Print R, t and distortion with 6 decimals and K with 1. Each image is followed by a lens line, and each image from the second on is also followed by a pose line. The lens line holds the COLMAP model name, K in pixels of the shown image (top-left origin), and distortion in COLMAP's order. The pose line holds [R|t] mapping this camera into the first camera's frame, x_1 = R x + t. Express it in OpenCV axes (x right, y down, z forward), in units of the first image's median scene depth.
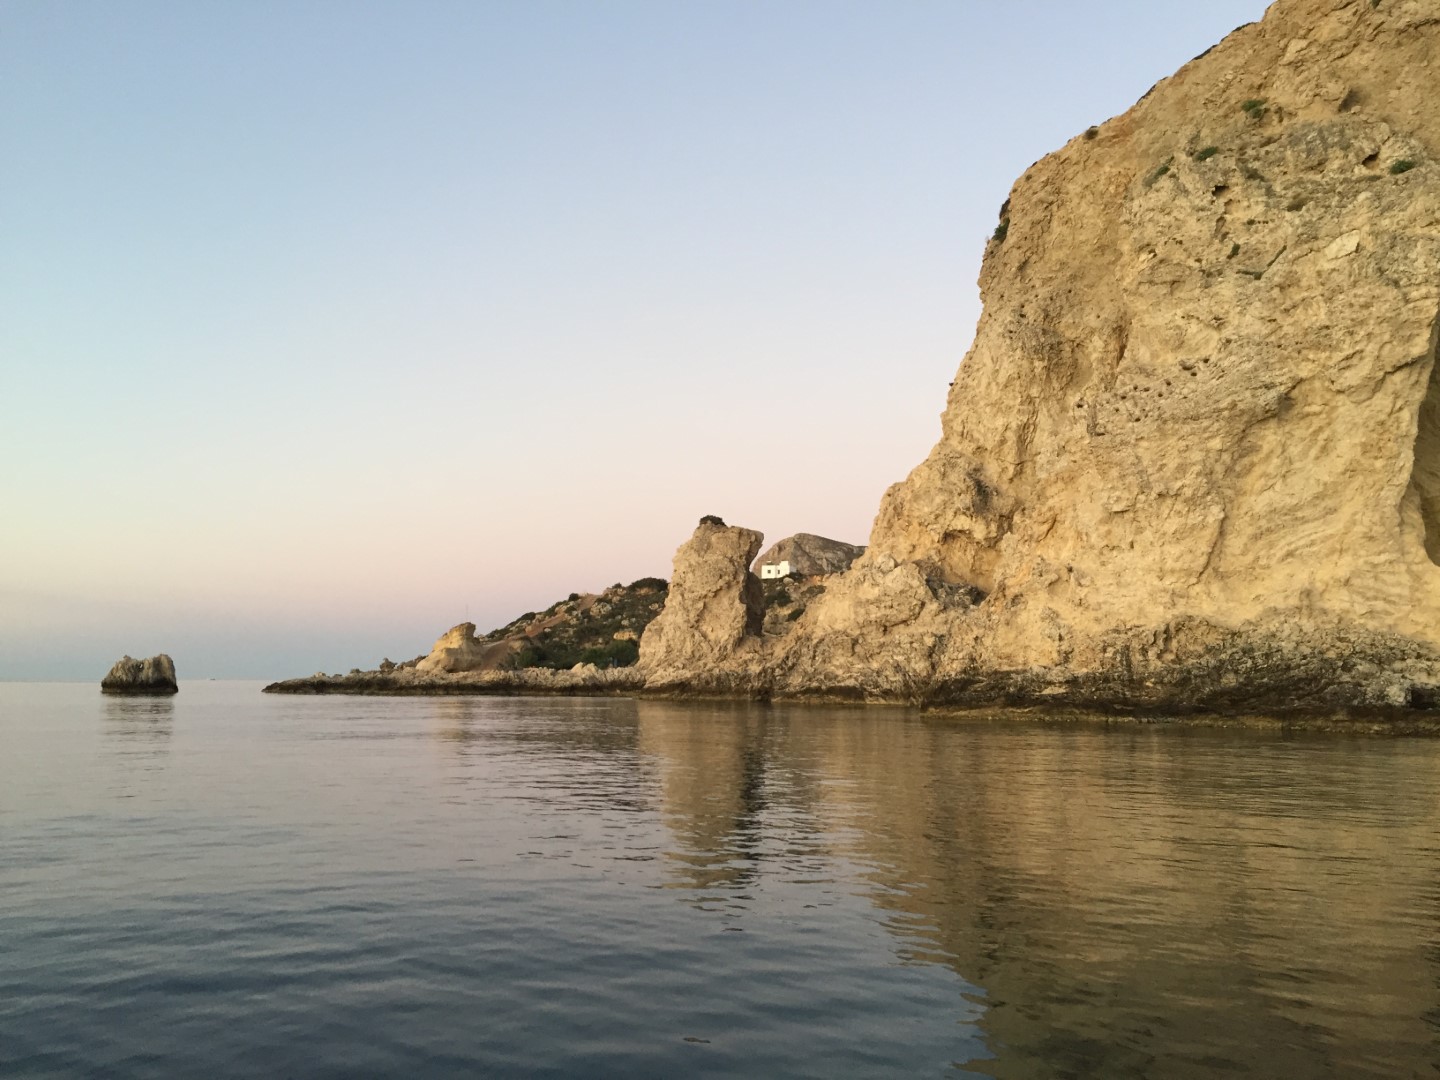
lens RADIAL K [[1226.3, 0, 720.0], [0, 1226.3, 540.0], [0, 0, 1]] dist [0.088145, -0.123250]
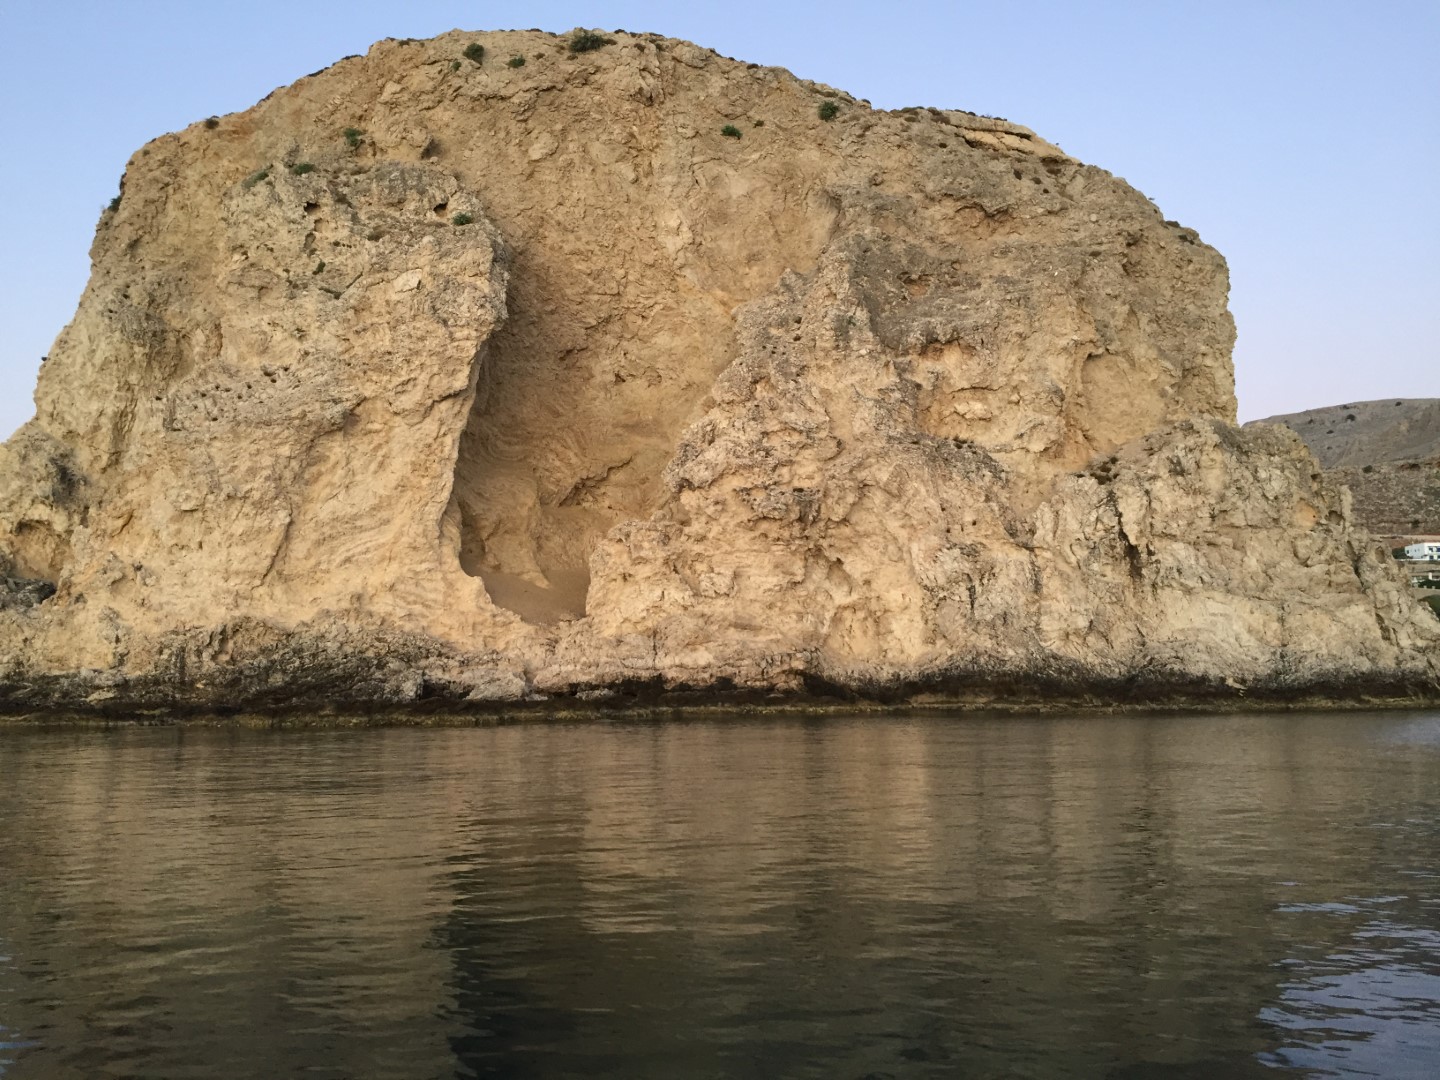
lens RADIAL K [[1226.3, 0, 720.0], [0, 1226.3, 540.0], [0, 0, 1]] dist [0.088145, -0.123250]
pose [[0.815885, 0.047343, 0.576273, 0.109923], [-0.047255, 0.998768, -0.015149, -0.004962], [-0.576280, -0.014872, 0.817117, -0.052529]]
